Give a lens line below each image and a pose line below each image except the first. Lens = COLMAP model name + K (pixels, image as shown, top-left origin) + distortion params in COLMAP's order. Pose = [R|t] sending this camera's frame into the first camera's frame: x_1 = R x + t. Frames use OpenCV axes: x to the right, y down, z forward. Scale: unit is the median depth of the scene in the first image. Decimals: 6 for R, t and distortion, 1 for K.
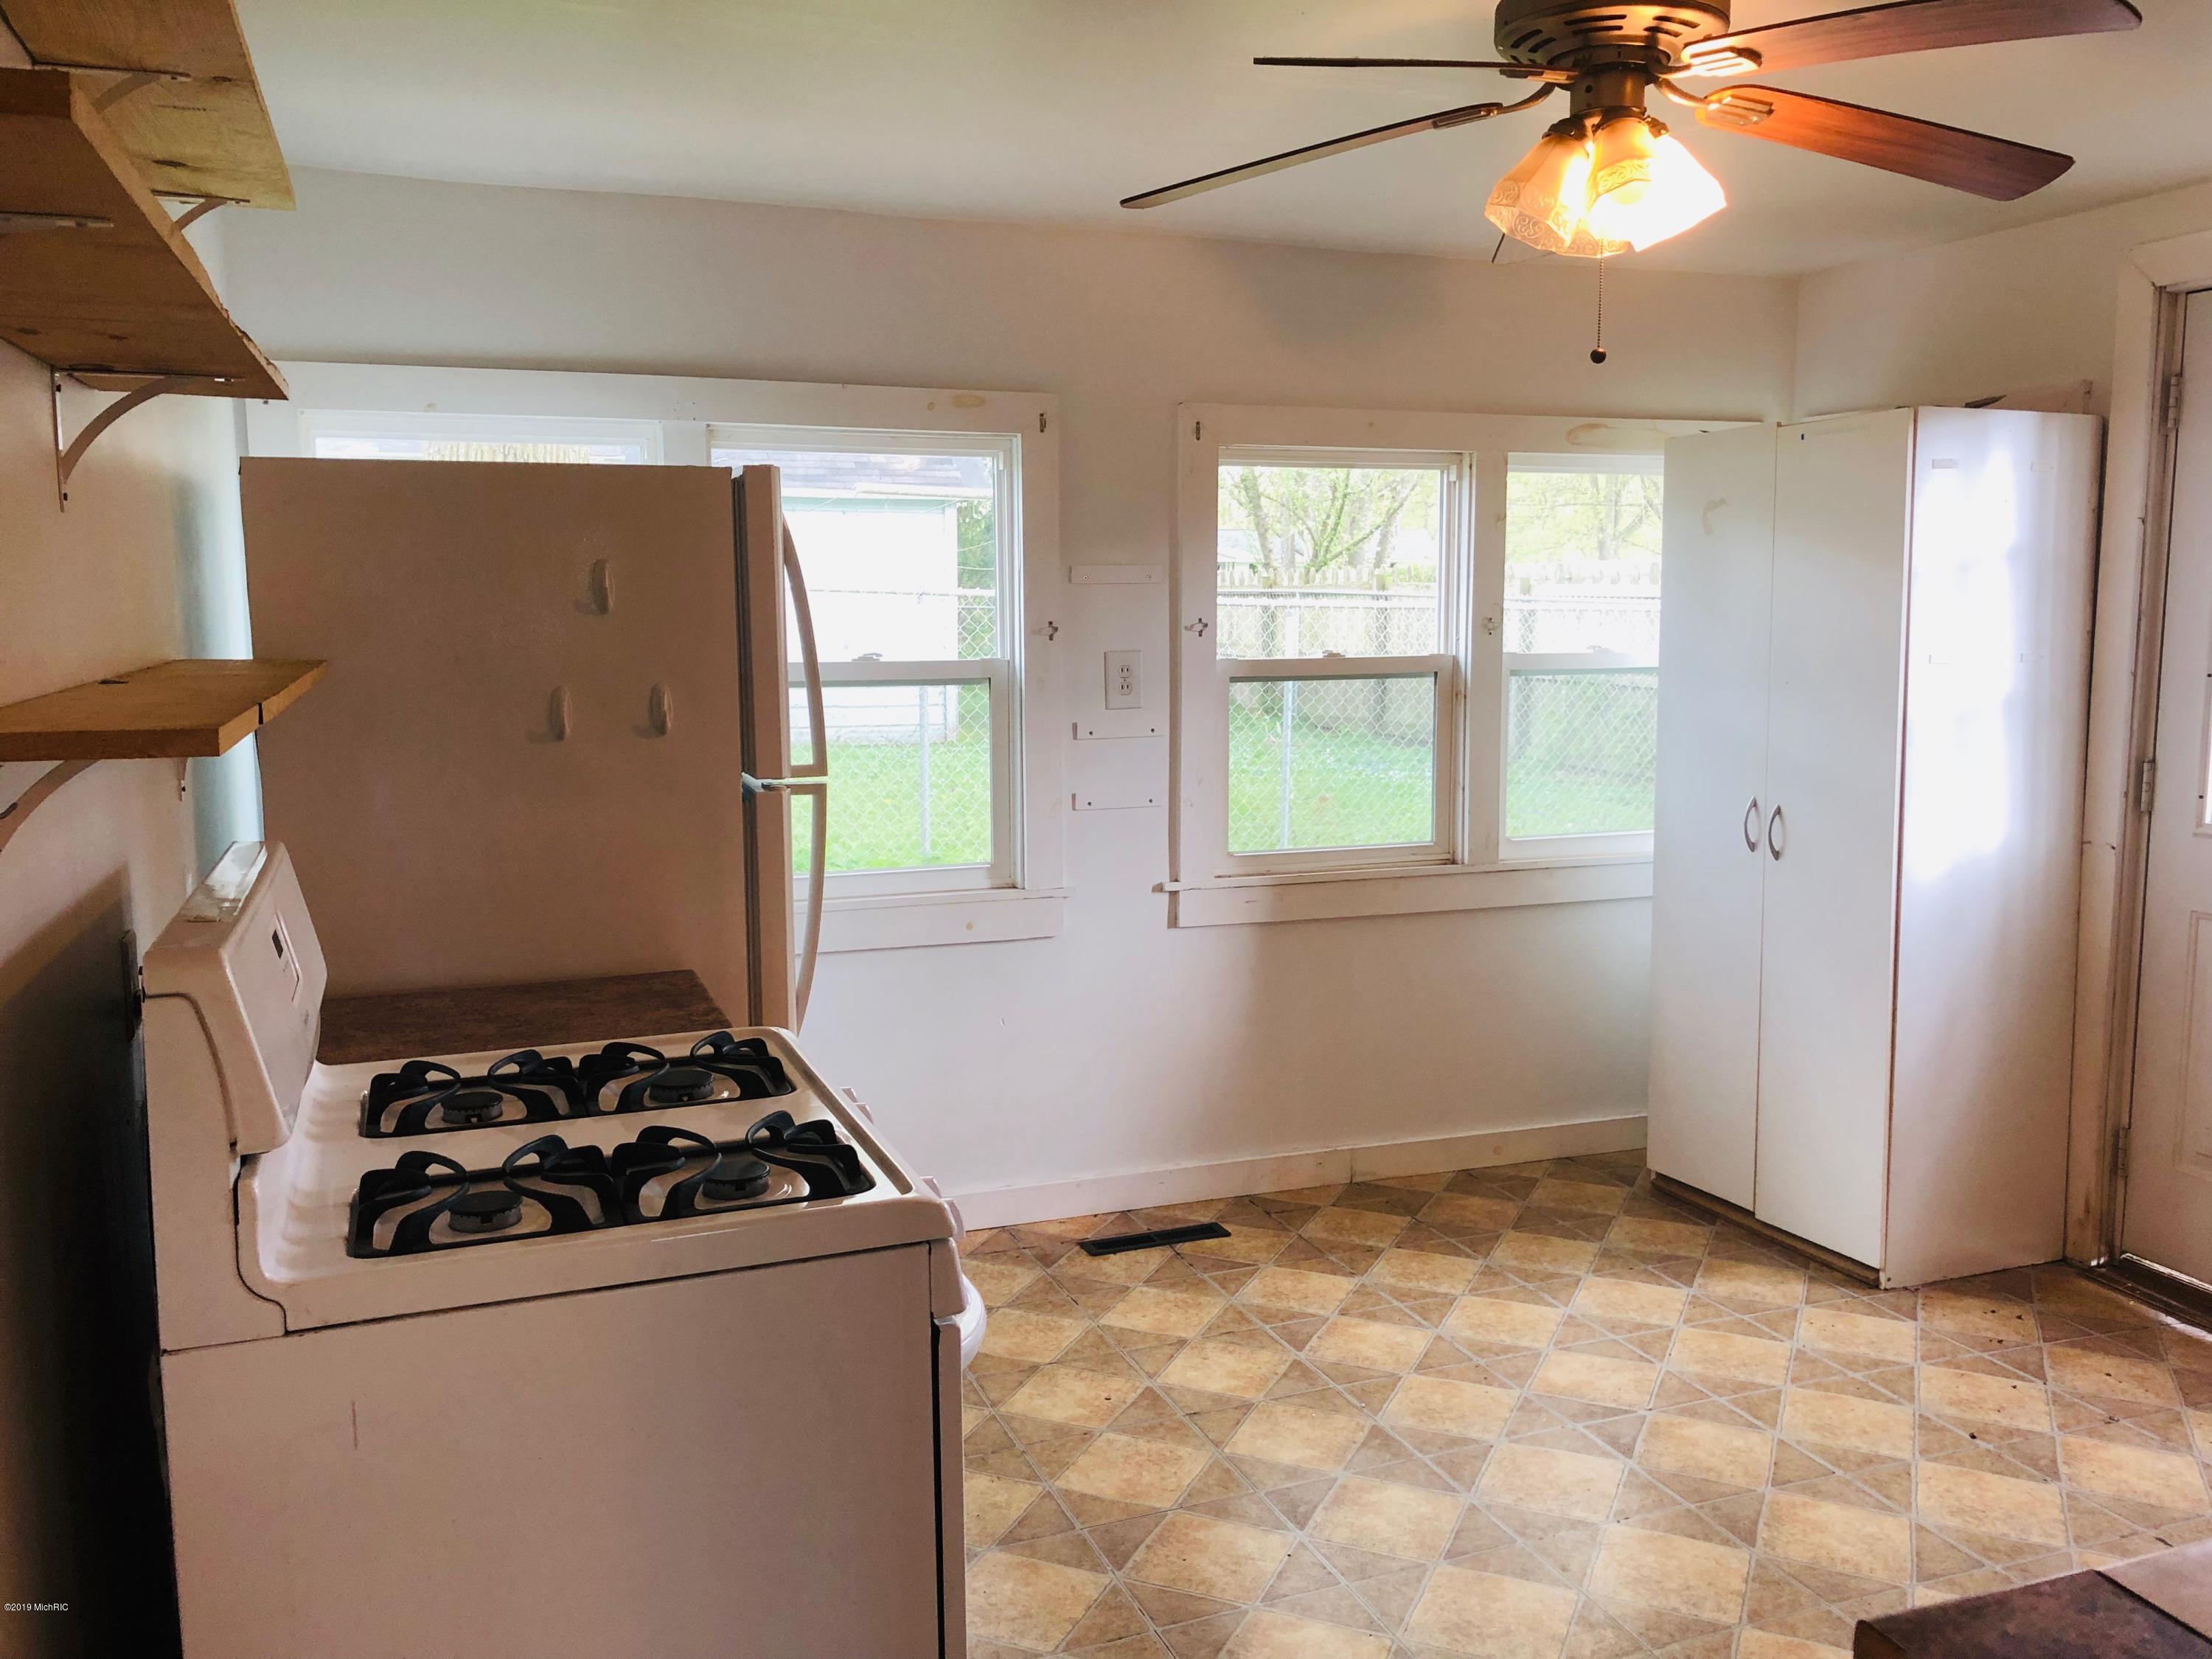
lens RADIAL K [[1815.6, 0, 1107.9], [0, 1815.6, 828.5], [0, 0, 1]] dist [0.003326, 0.025024]
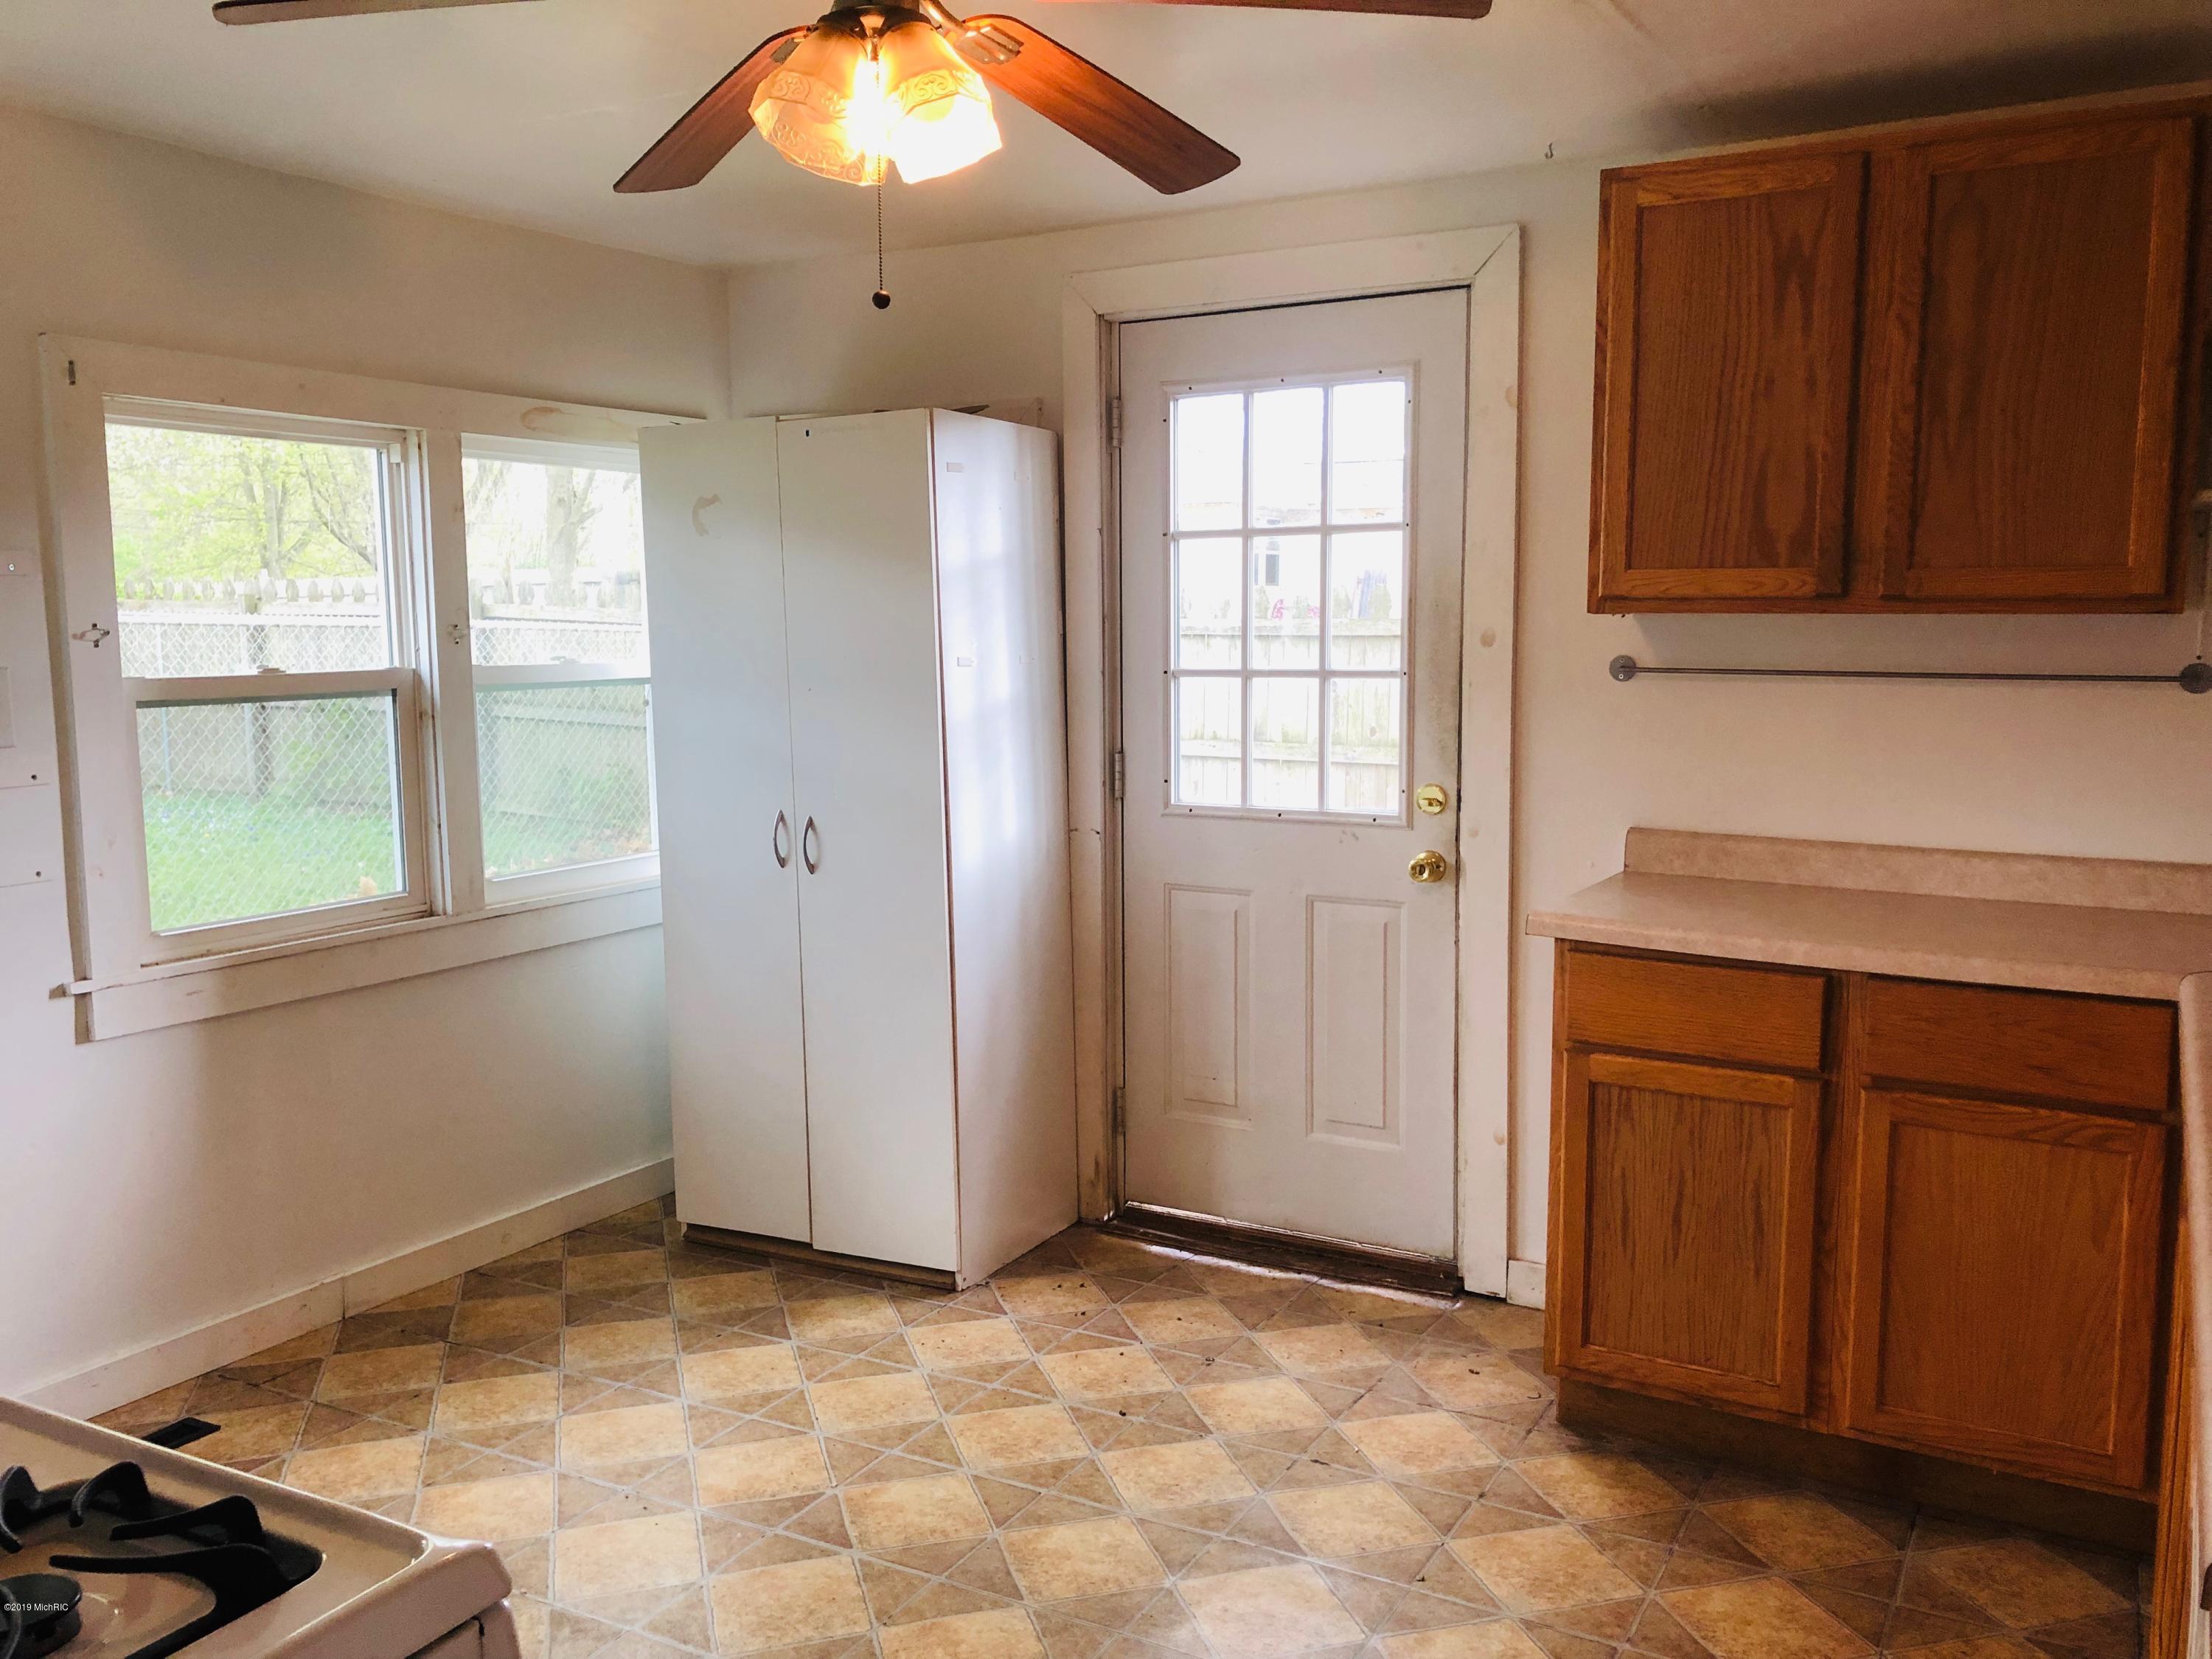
lens RADIAL K [[1815.6, 0, 1124.0], [0, 1815.6, 834.4], [0, 0, 1]] dist [0.003326, 0.025024]
pose [[0.759341, -0.079379, 0.645833, -0.122767], [0.085579, 0.996093, 0.021809, -0.010151], [-0.645040, 0.038709, 0.763167, 0.159945]]
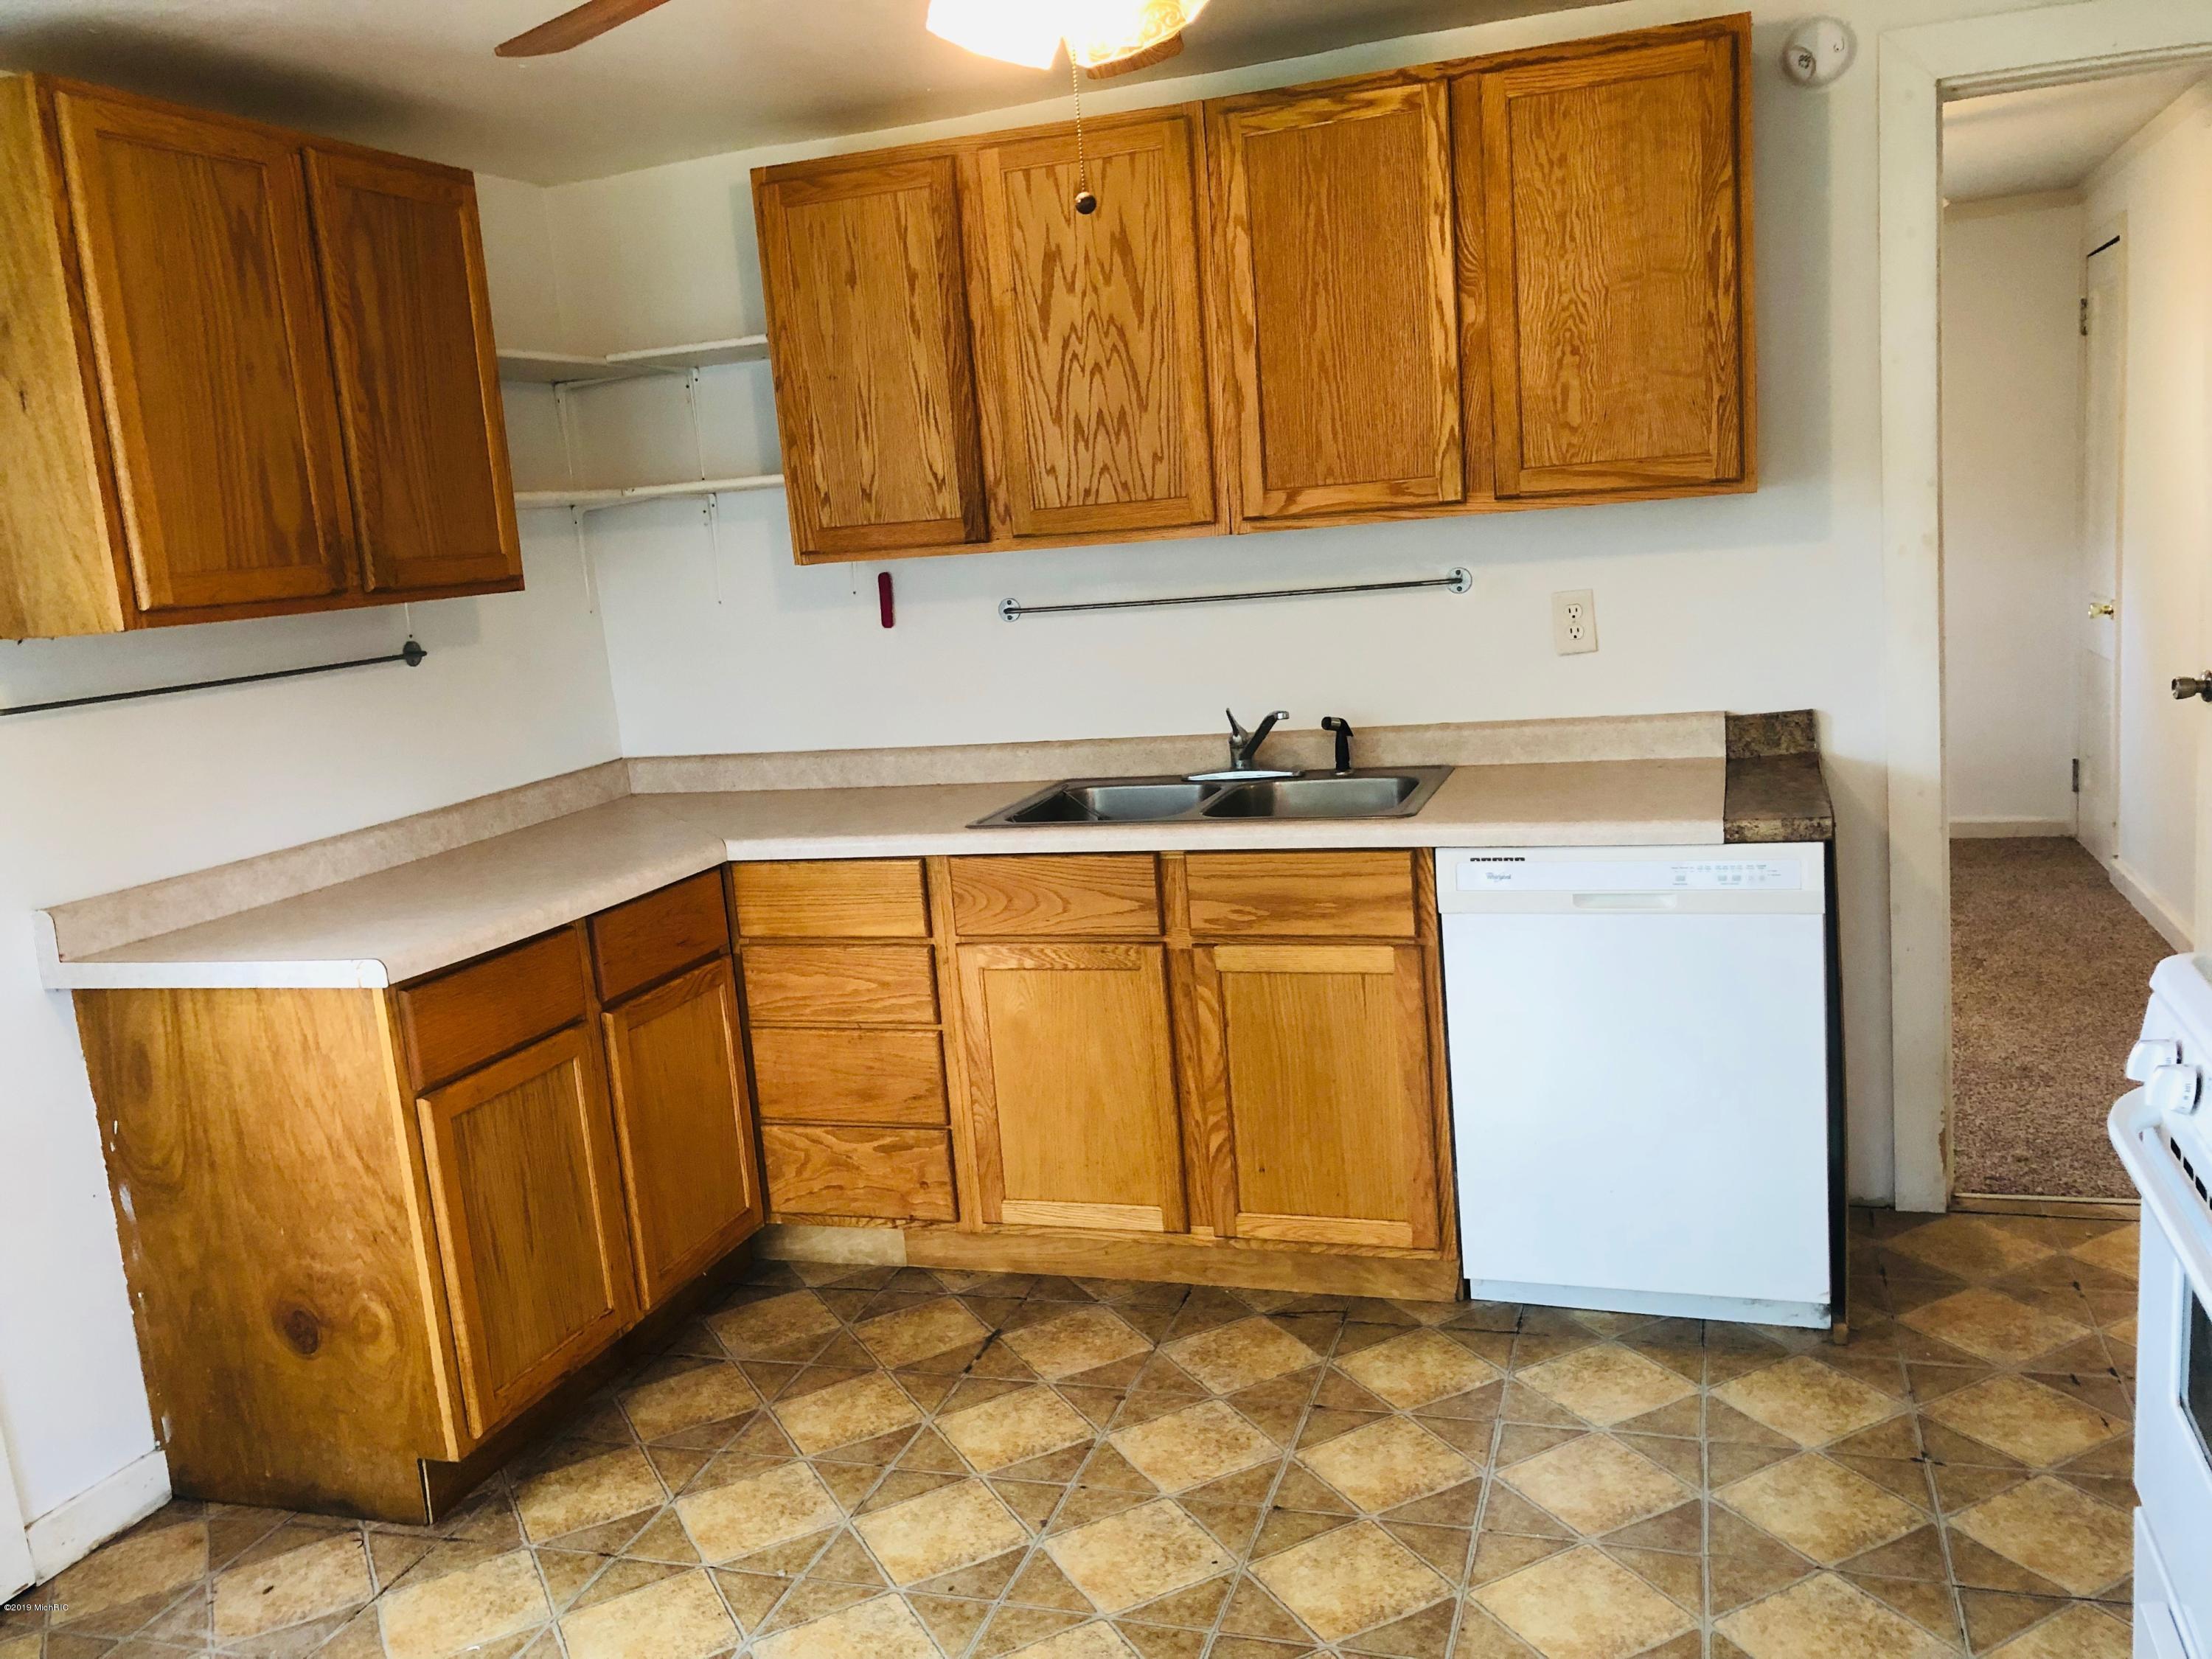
lens RADIAL K [[1815.6, 0, 1116.7], [0, 1815.6, 831.9], [0, 0, 1]] dist [0.003326, 0.025024]
pose [[-0.769045, -0.045666, 0.637561, -0.130153], [0.169883, 0.946968, 0.272746, -0.182085], [-0.616205, 0.318065, -0.720504, 1.311931]]
